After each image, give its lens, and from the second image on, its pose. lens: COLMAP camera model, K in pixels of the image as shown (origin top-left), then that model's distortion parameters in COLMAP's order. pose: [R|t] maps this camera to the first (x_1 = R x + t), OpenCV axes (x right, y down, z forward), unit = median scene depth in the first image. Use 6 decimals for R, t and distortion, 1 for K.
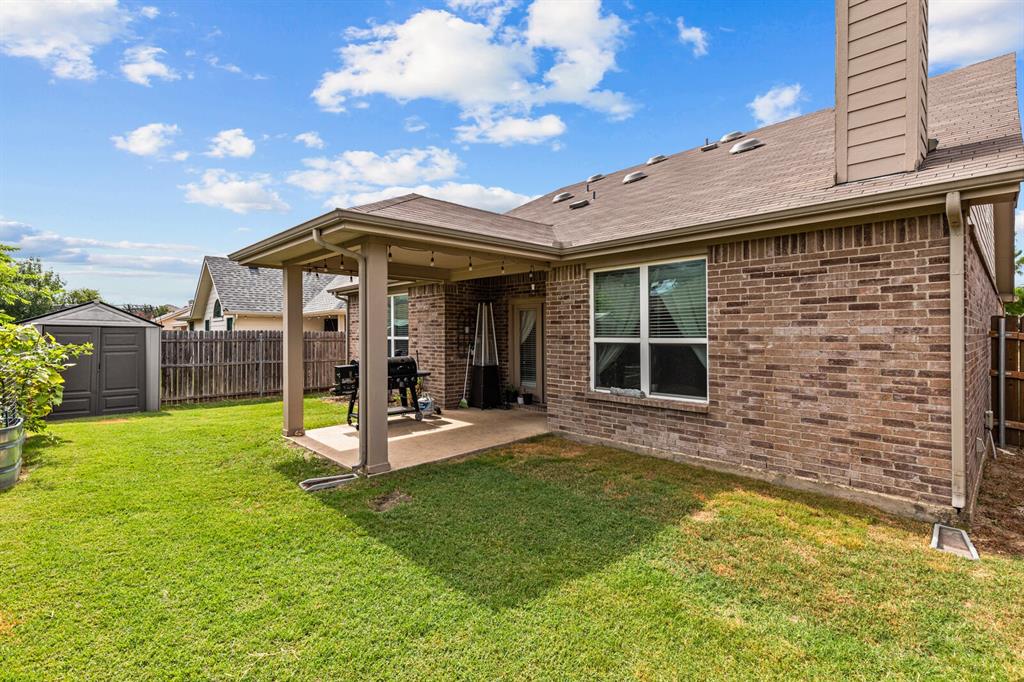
lens RADIAL K [[465.3, 0, 513.7], [0, 465.3, 330.3], [0, 0, 1]] dist [0.002776, 0.000213]
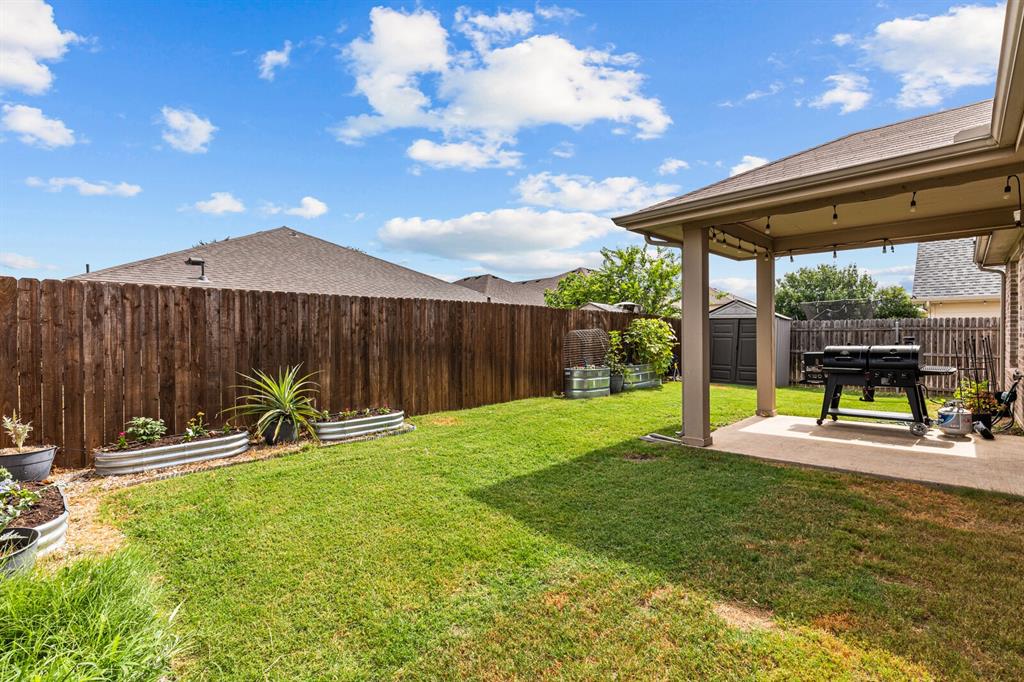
lens RADIAL K [[465.3, 0, 513.7], [0, 465.3, 330.3], [0, 0, 1]] dist [0.002776, 0.000213]
pose [[0.042365, -0.005930, -0.999085, 0.538014], [0.013020, 0.999901, -0.005383, 0.032302], [0.999017, -0.012780, 0.042438, 0.399240]]
